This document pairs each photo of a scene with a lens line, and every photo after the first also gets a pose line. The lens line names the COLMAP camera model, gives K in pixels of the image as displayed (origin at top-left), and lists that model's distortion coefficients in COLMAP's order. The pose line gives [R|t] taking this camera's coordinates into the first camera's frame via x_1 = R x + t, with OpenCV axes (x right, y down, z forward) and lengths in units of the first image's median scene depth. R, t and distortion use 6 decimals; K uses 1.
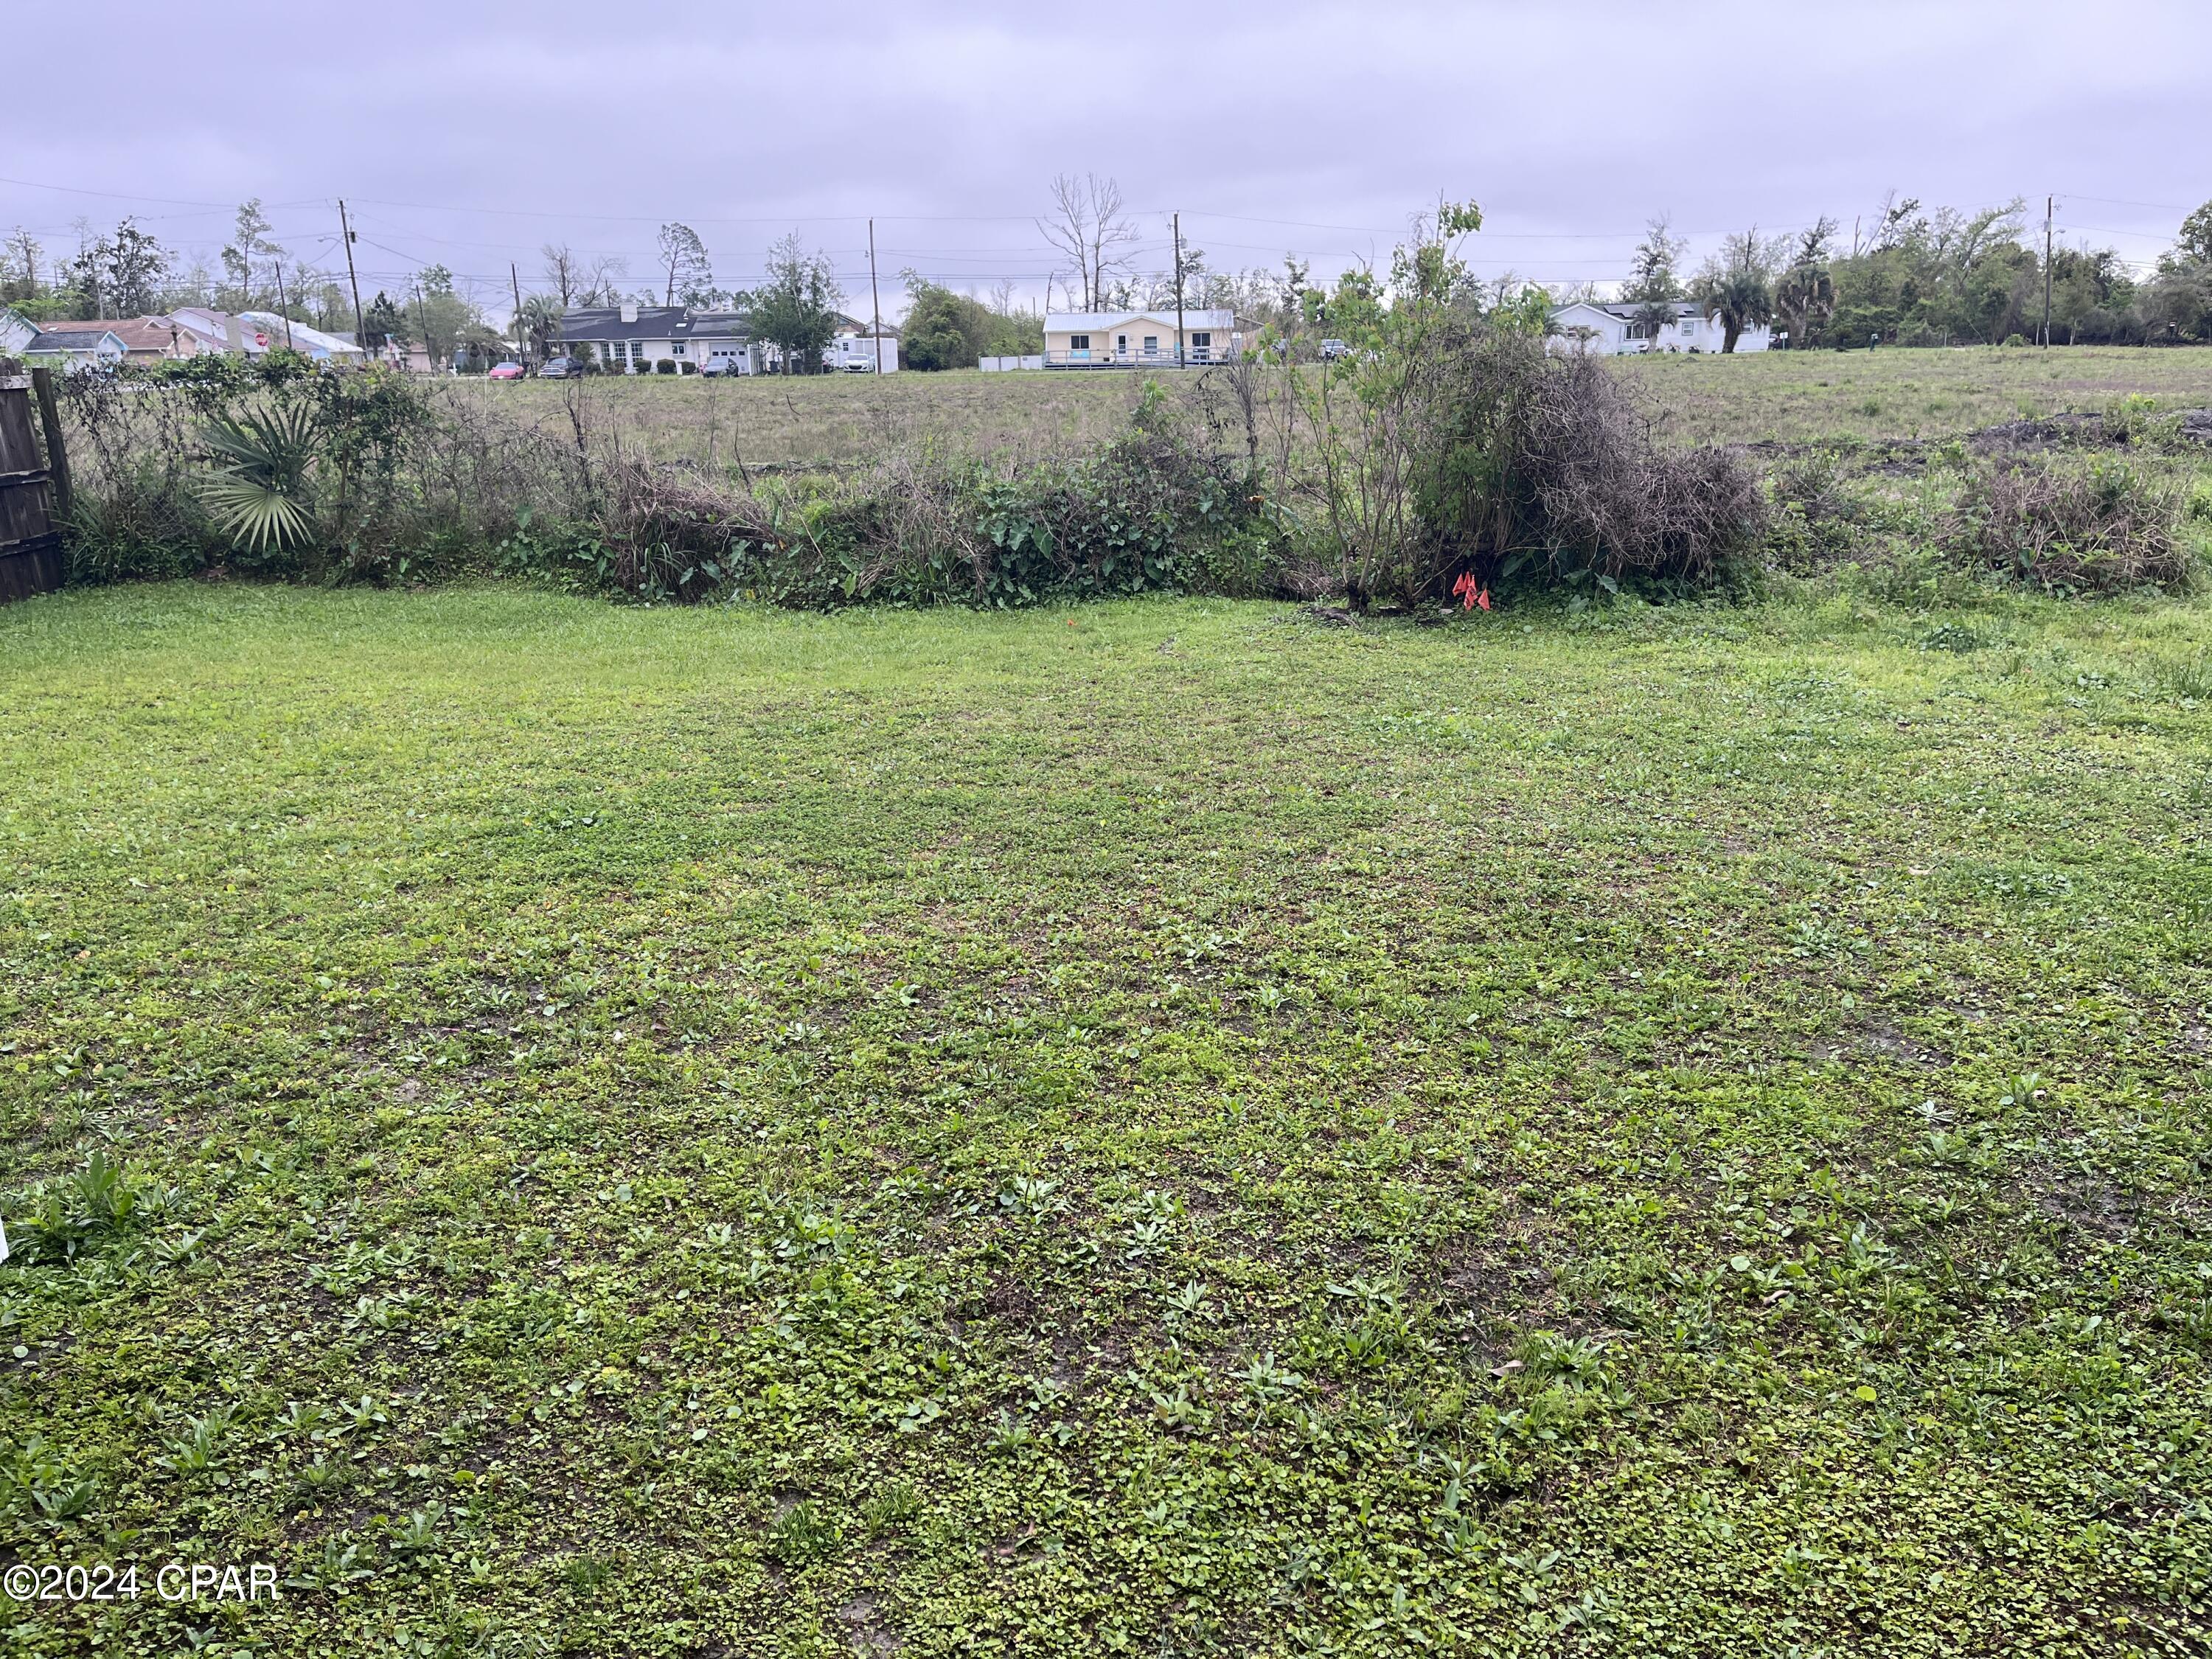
lens RADIAL K [[1667.3, 0, 1105.4], [0, 1667.3, 818.5], [0, 0, 1]] dist [0.047647, -0.051209]
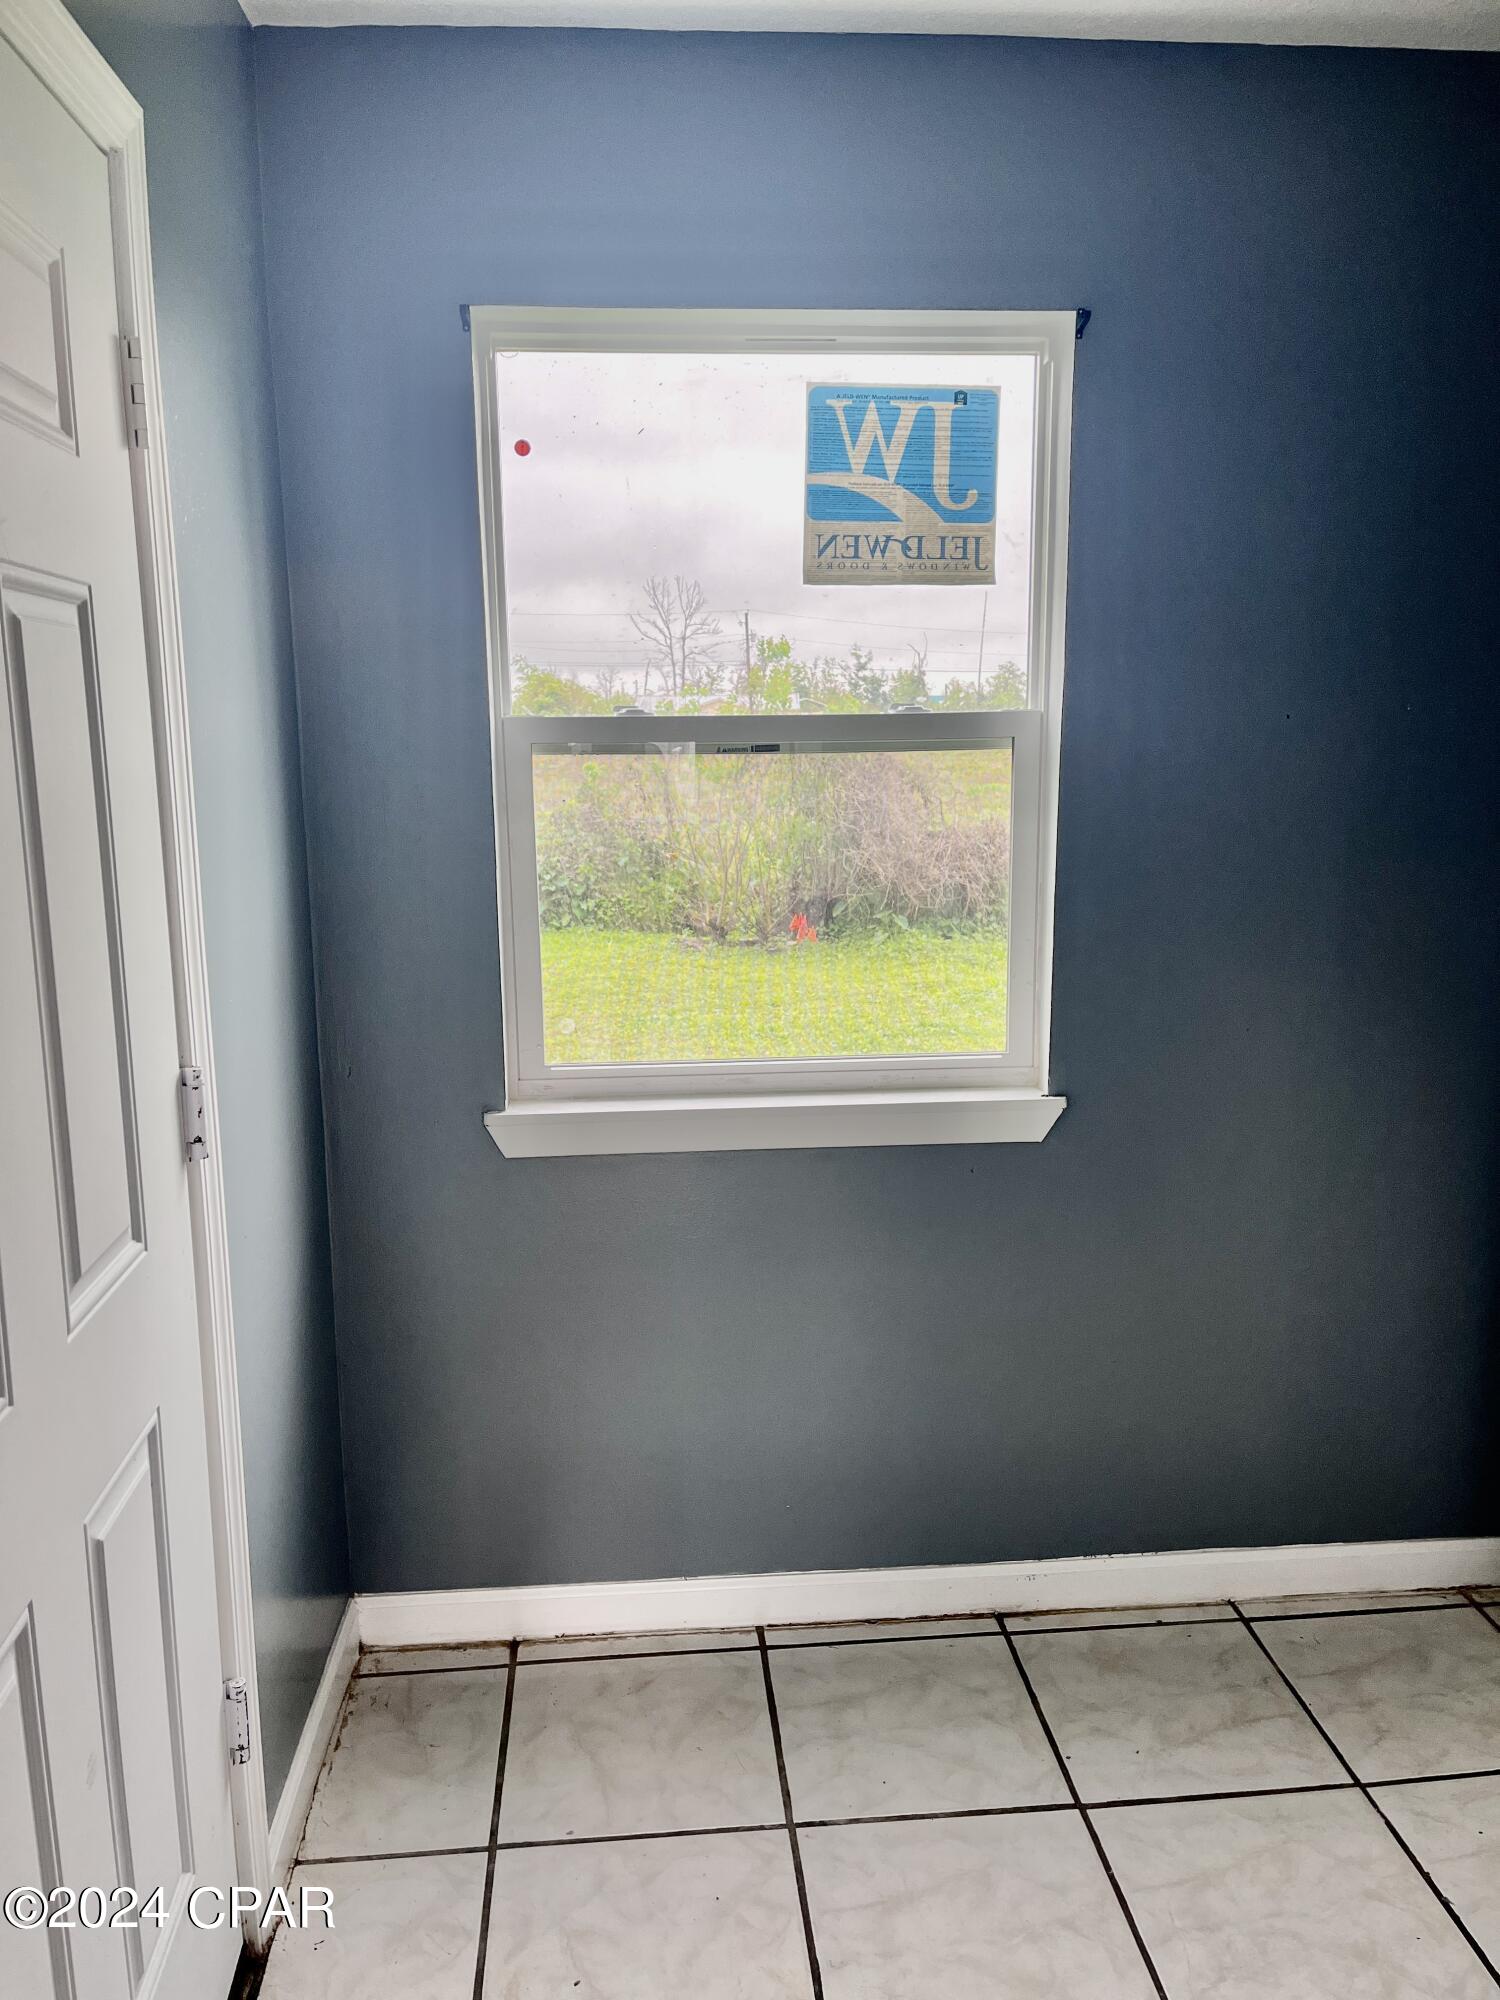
lens RADIAL K [[1507.5, 0, 749.5], [0, 1507.5, 1012.1], [0, 0, 1]] dist [0.047647, -0.051209]
pose [[0.999640, 0.003493, 0.026619, 0.126268], [-0.001216, 0.996371, -0.085107, 0.023756], [-0.026819, 0.085044, 0.996016, -0.124892]]
